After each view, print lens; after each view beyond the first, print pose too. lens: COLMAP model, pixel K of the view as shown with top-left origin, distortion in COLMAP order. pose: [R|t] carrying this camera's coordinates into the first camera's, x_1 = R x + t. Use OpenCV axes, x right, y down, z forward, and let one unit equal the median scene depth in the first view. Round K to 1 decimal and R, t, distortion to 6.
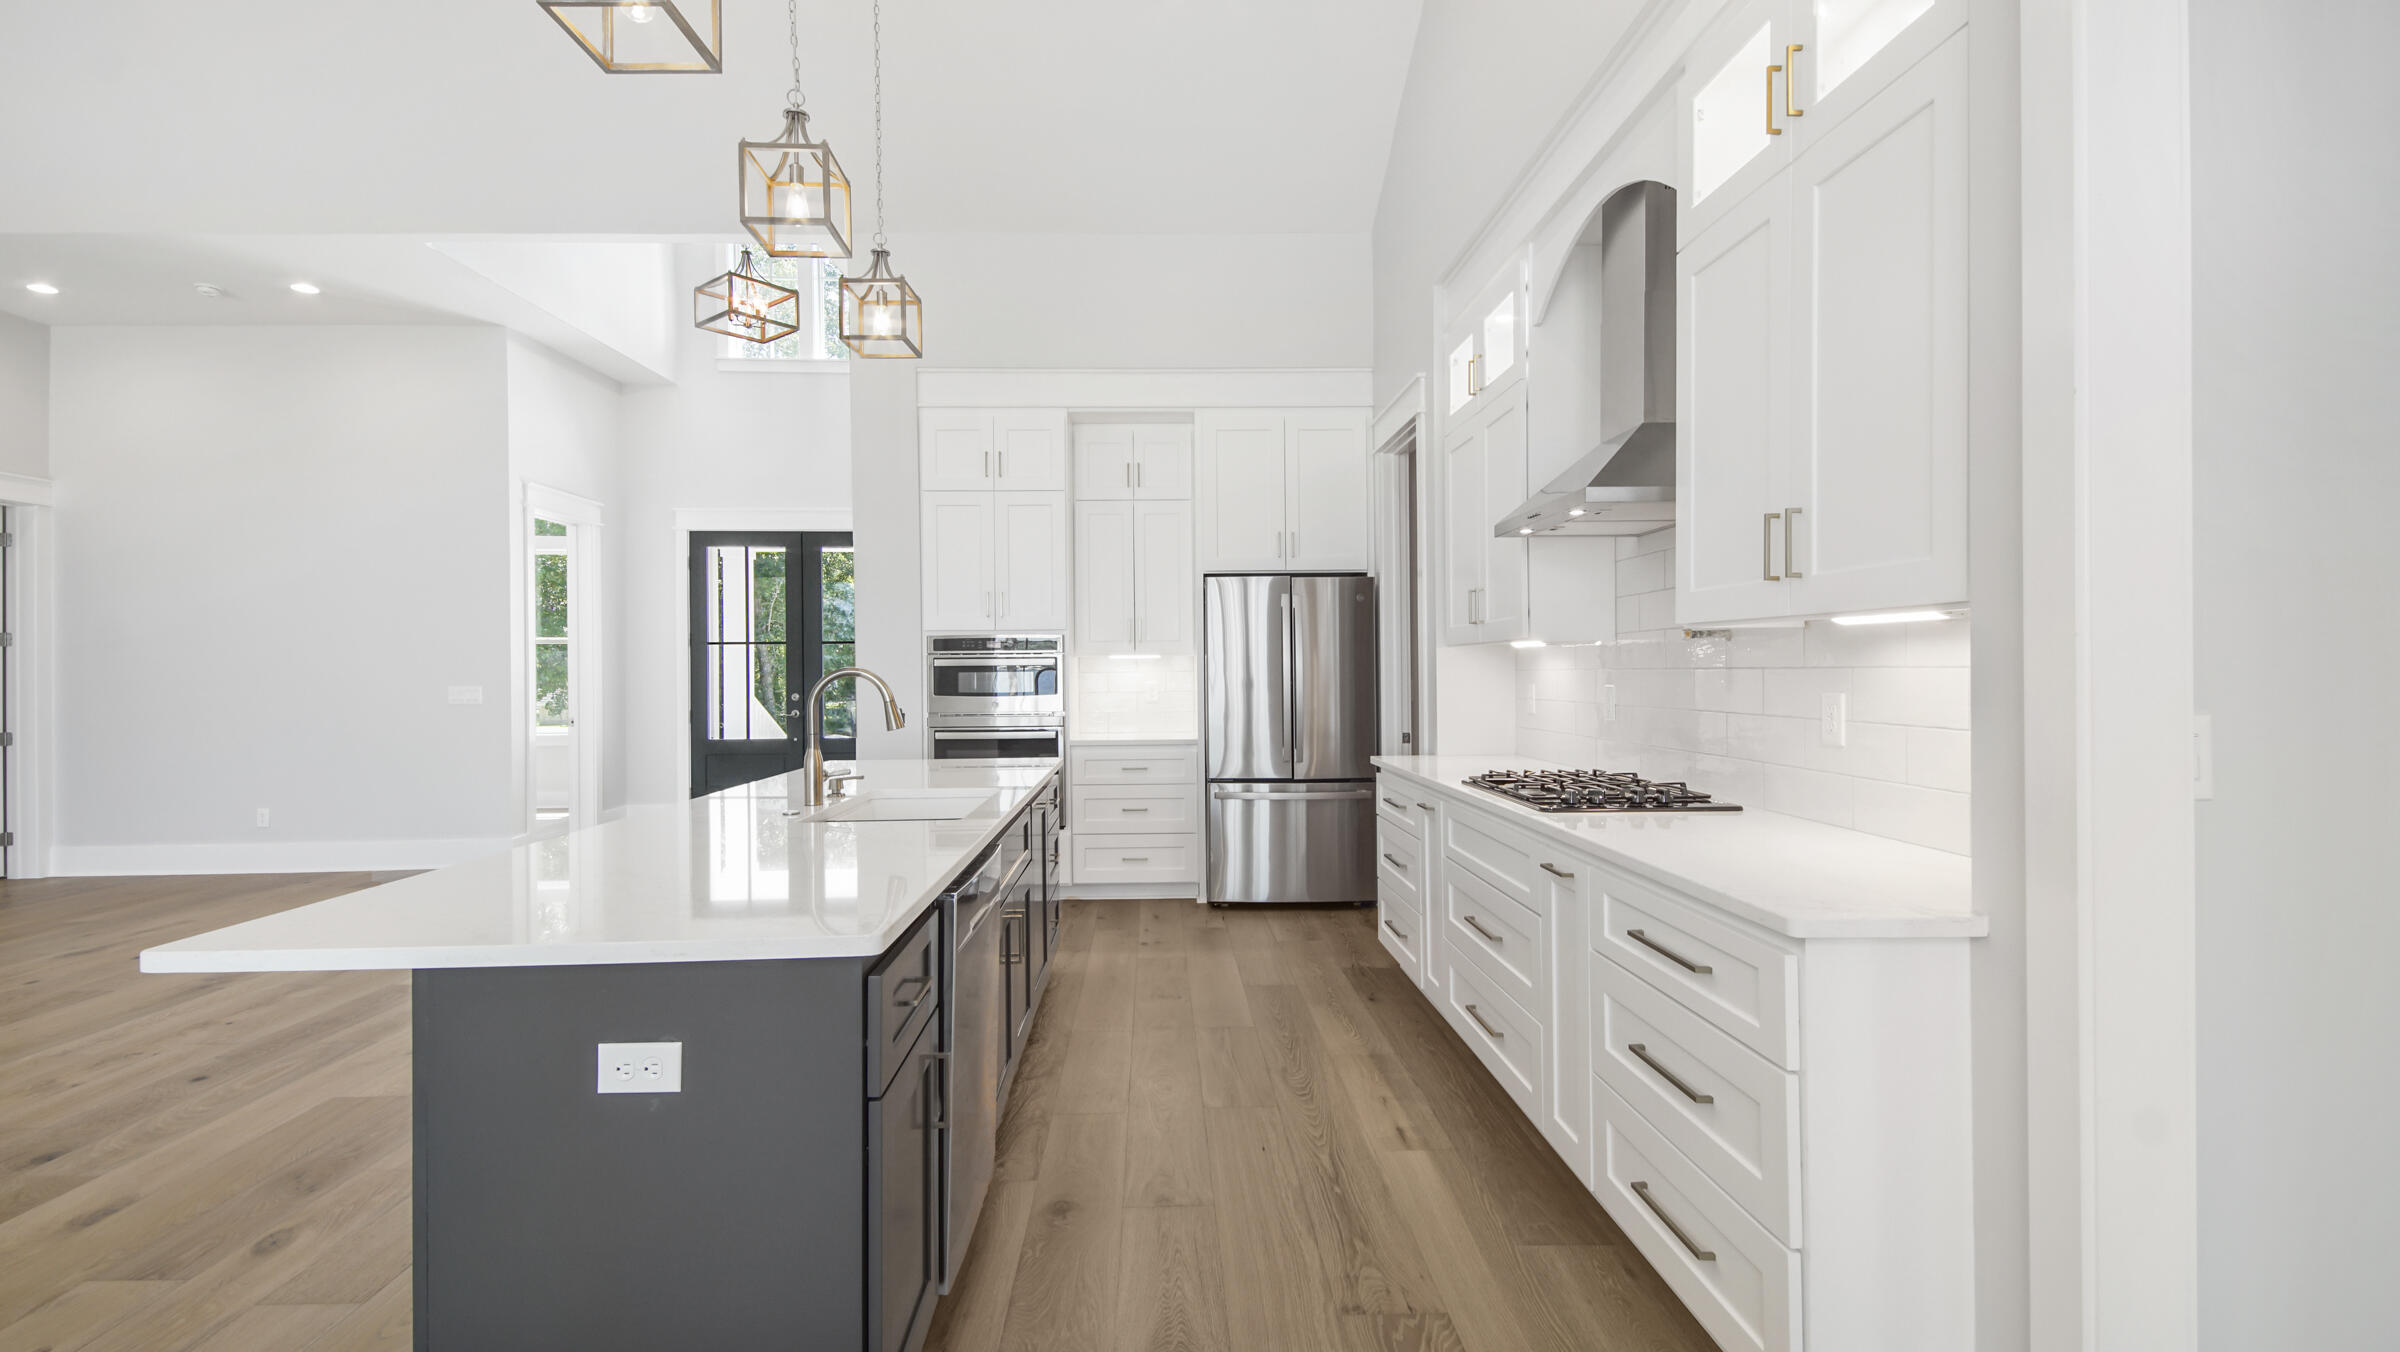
lens RADIAL K [[1075.1, 0, 1200.0], [0, 1075.1, 676.0], [0, 0, 1]] dist [0.057889, -0.034429]
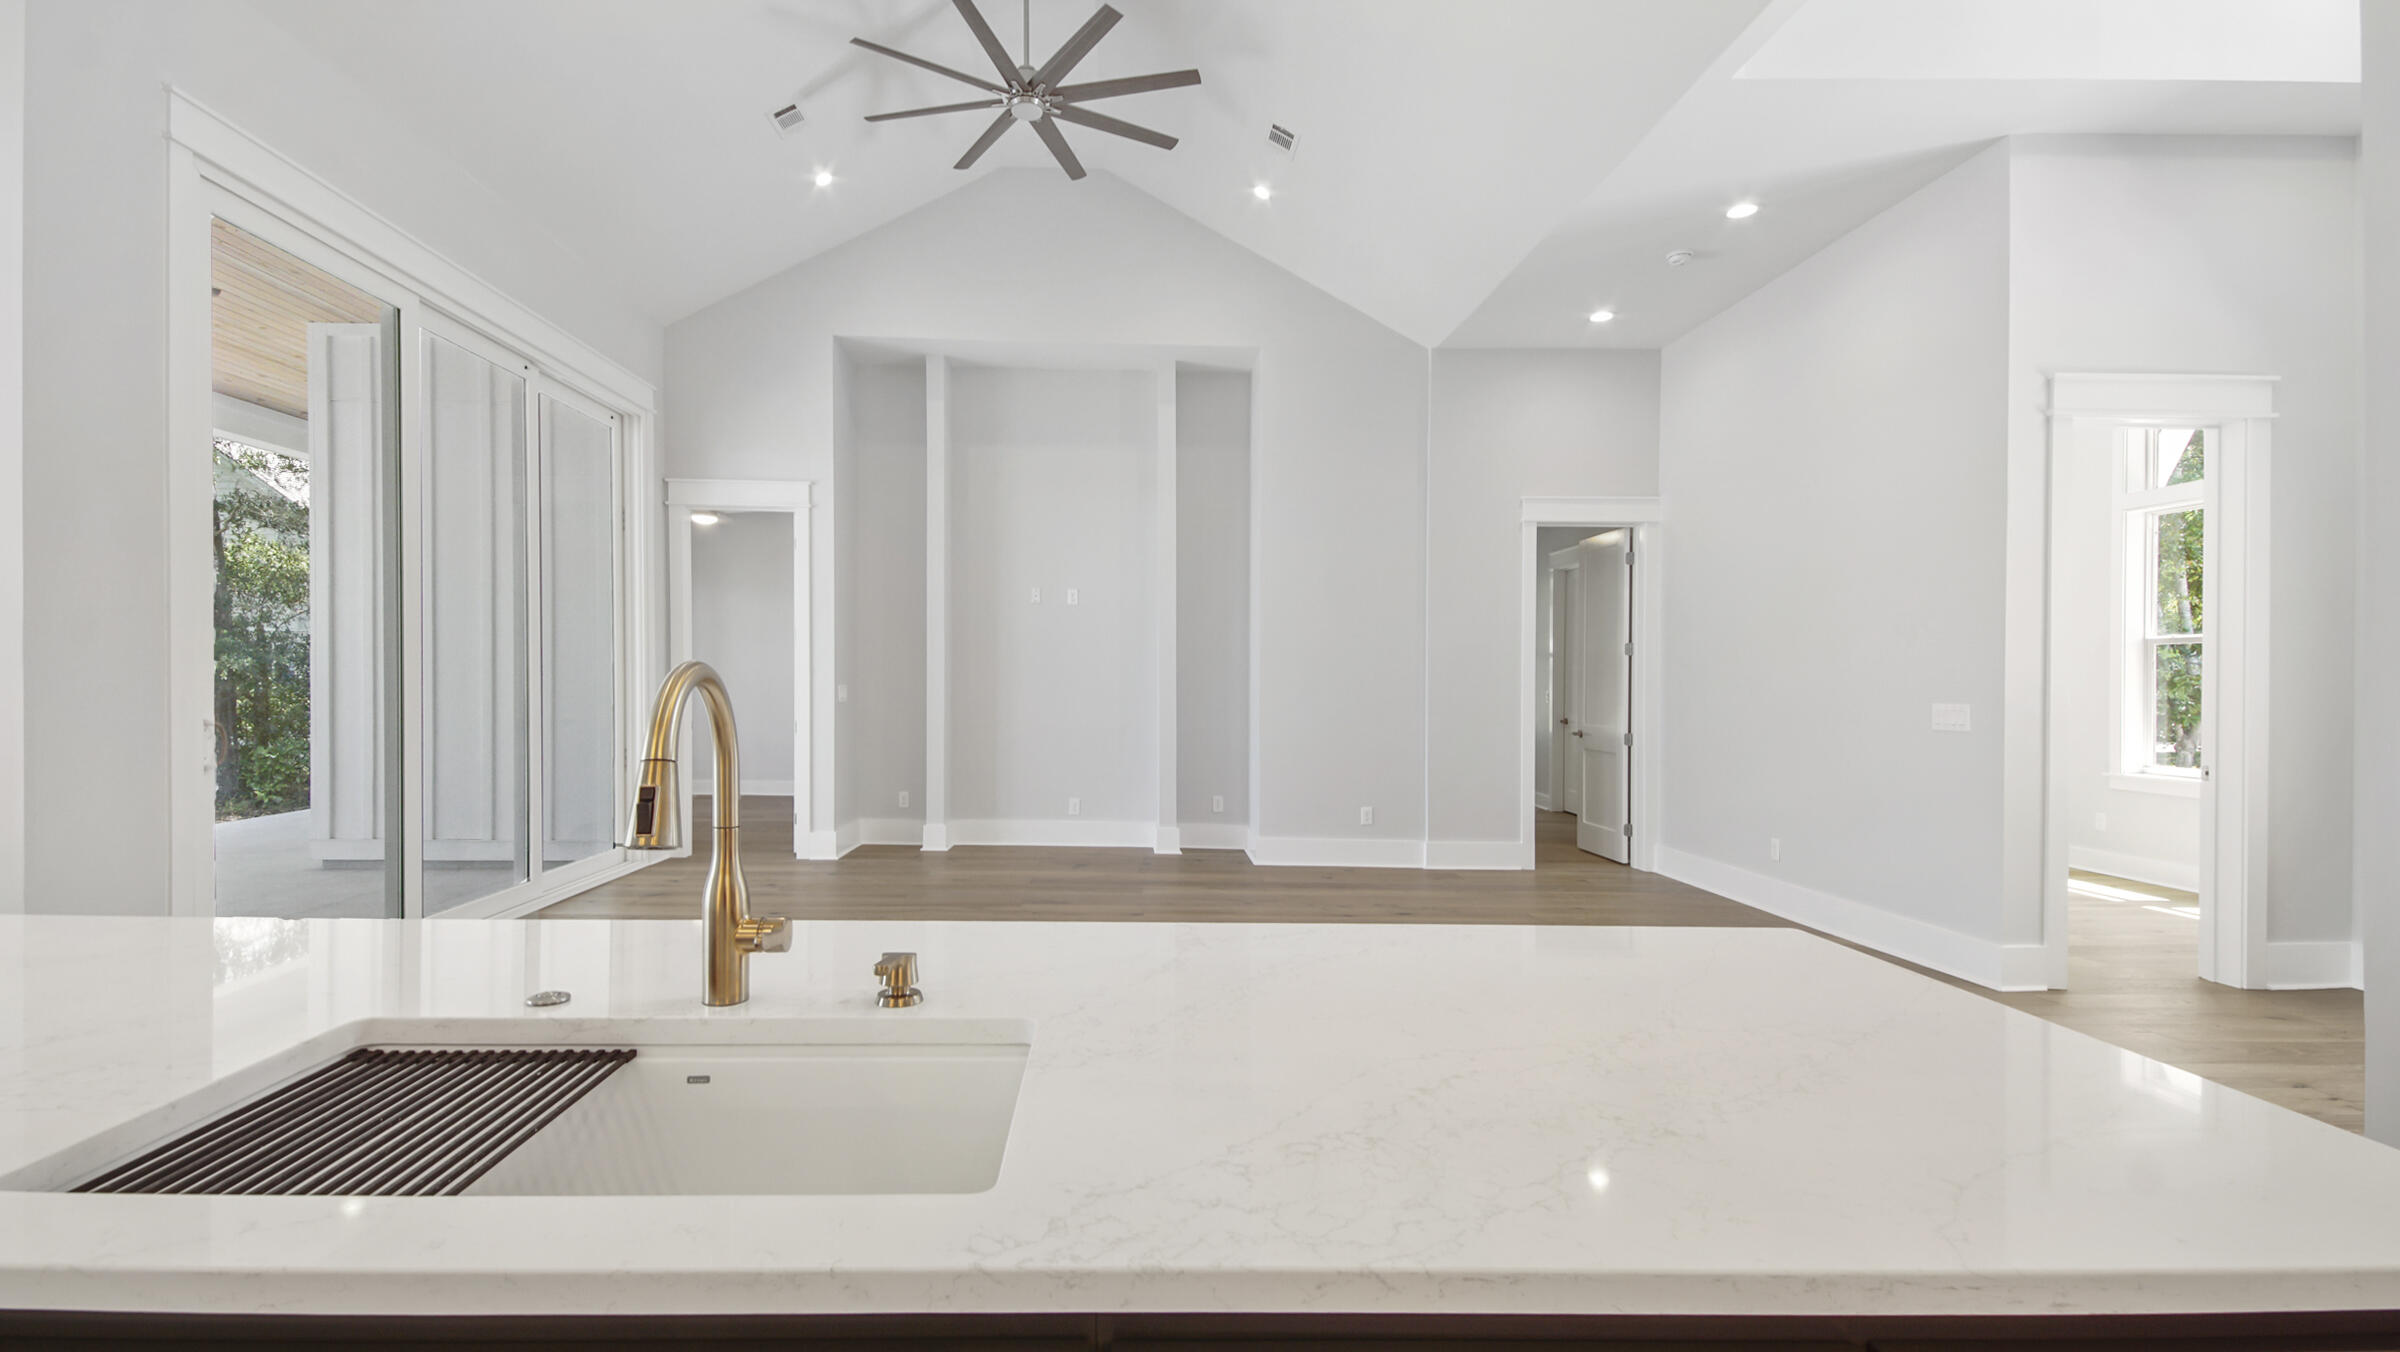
lens RADIAL K [[1089.0, 0, 1188.3], [0, 1089.0, 695.4], [0, 0, 1]] dist [0.038893, -0.035914]
pose [[-0.022984, 0.018324, -0.999568, 0.021706], [-0.014770, 0.999717, 0.018667, -0.000549], [0.999627, 0.015193, -0.022707, 0.612348]]
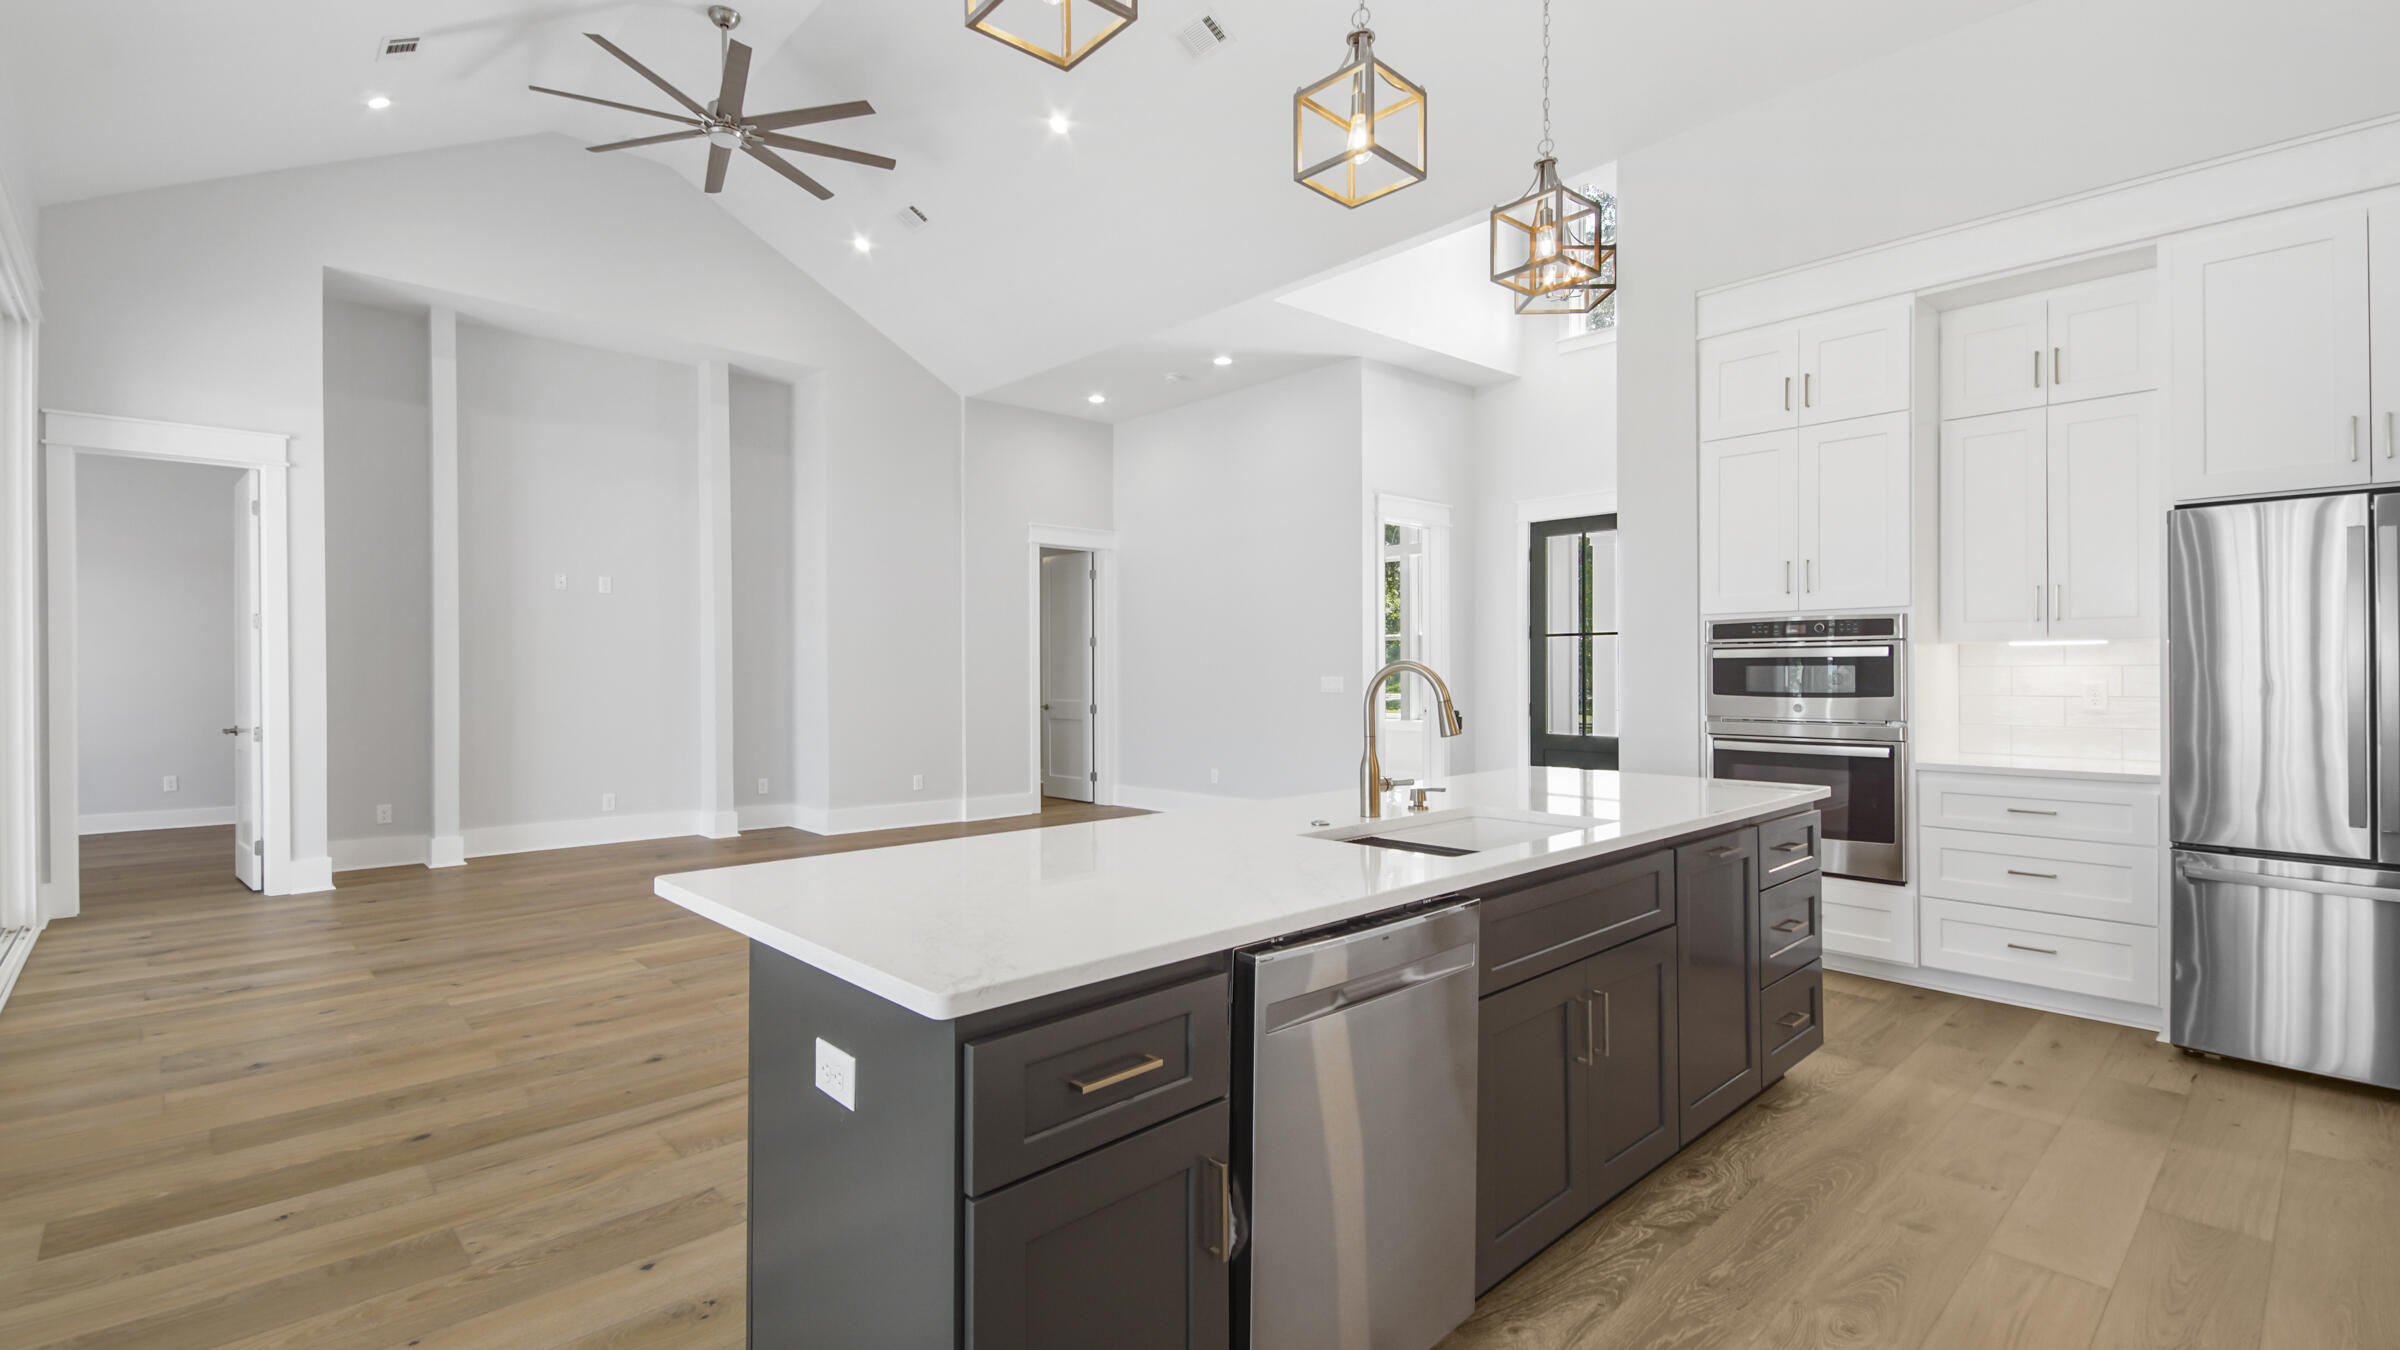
lens RADIAL K [[1075.1, 0, 1200.0], [0, 1075.1, 675.0], [0, 0, 1]] dist [0.057889, -0.034429]
pose [[0.651063, 0.009287, -0.758967, 0.116129], [-0.004299, 0.999954, 0.008547, -0.001728], [0.759011, -0.002302, 0.651073, 0.170568]]
